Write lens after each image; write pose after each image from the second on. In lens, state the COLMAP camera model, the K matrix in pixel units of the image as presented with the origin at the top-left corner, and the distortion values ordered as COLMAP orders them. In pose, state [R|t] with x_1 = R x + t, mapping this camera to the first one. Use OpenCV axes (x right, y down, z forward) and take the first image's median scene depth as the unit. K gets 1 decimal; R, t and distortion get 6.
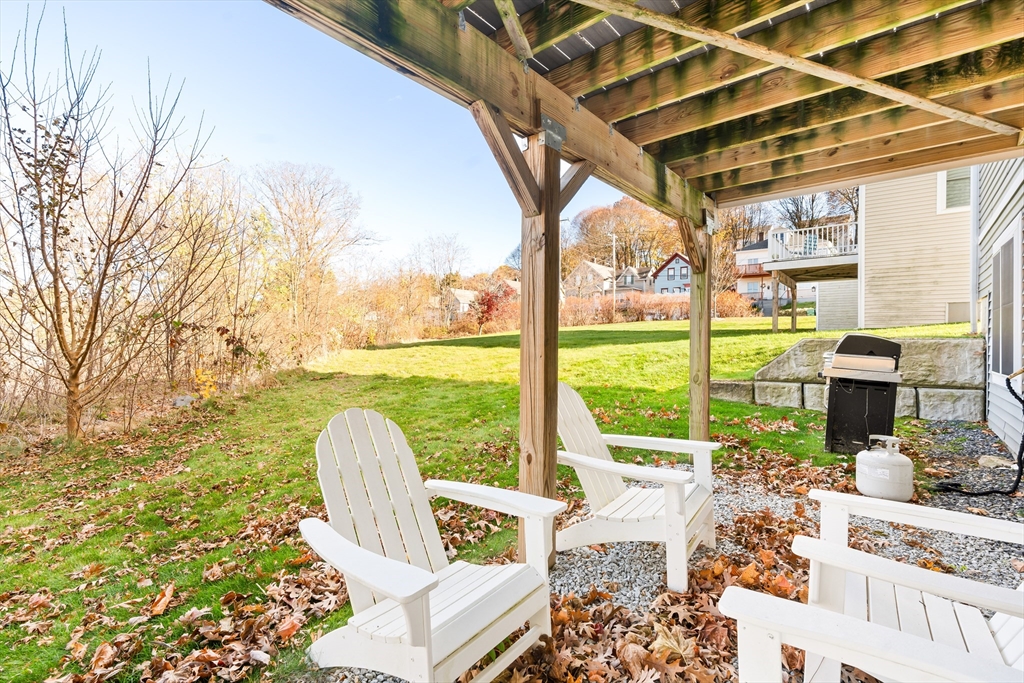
lens RADIAL K [[460.4, 0, 512.7], [0, 460.4, 346.0], [0, 0, 1]] dist [-0.005678, 0.002642]
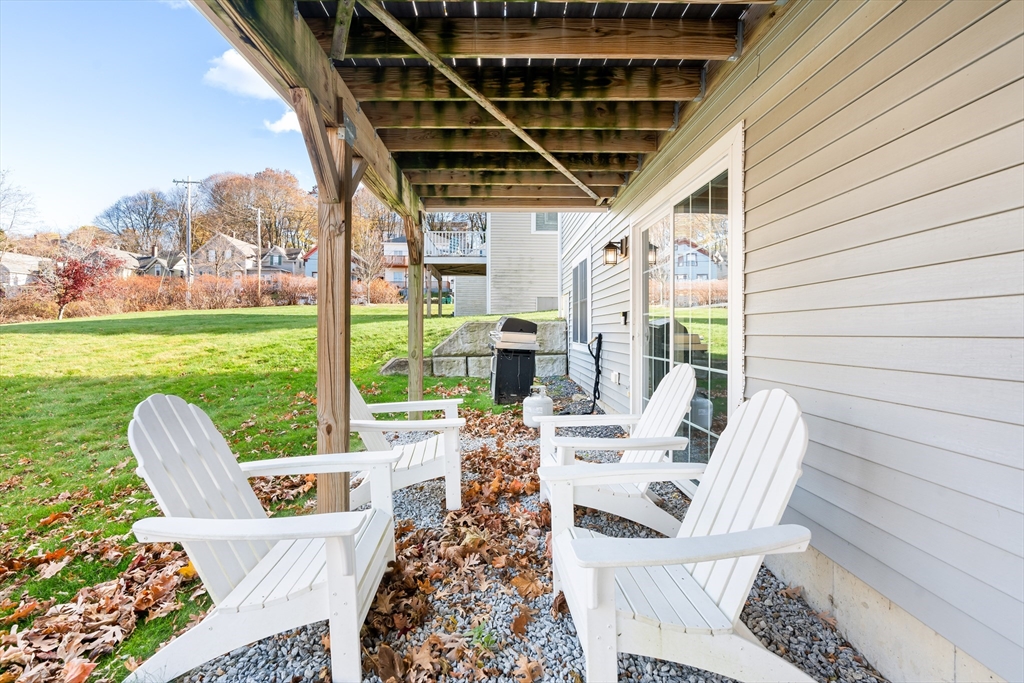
lens RADIAL K [[460.4, 0, 509.1], [0, 460.4, 334.0], [0, 0, 1]] dist [-0.005678, 0.002642]
pose [[0.748850, -0.017572, 0.662507, -0.192035], [0.013557, 0.999845, 0.011195, 0.009235], [-0.662601, 0.000599, 0.748972, -0.041977]]
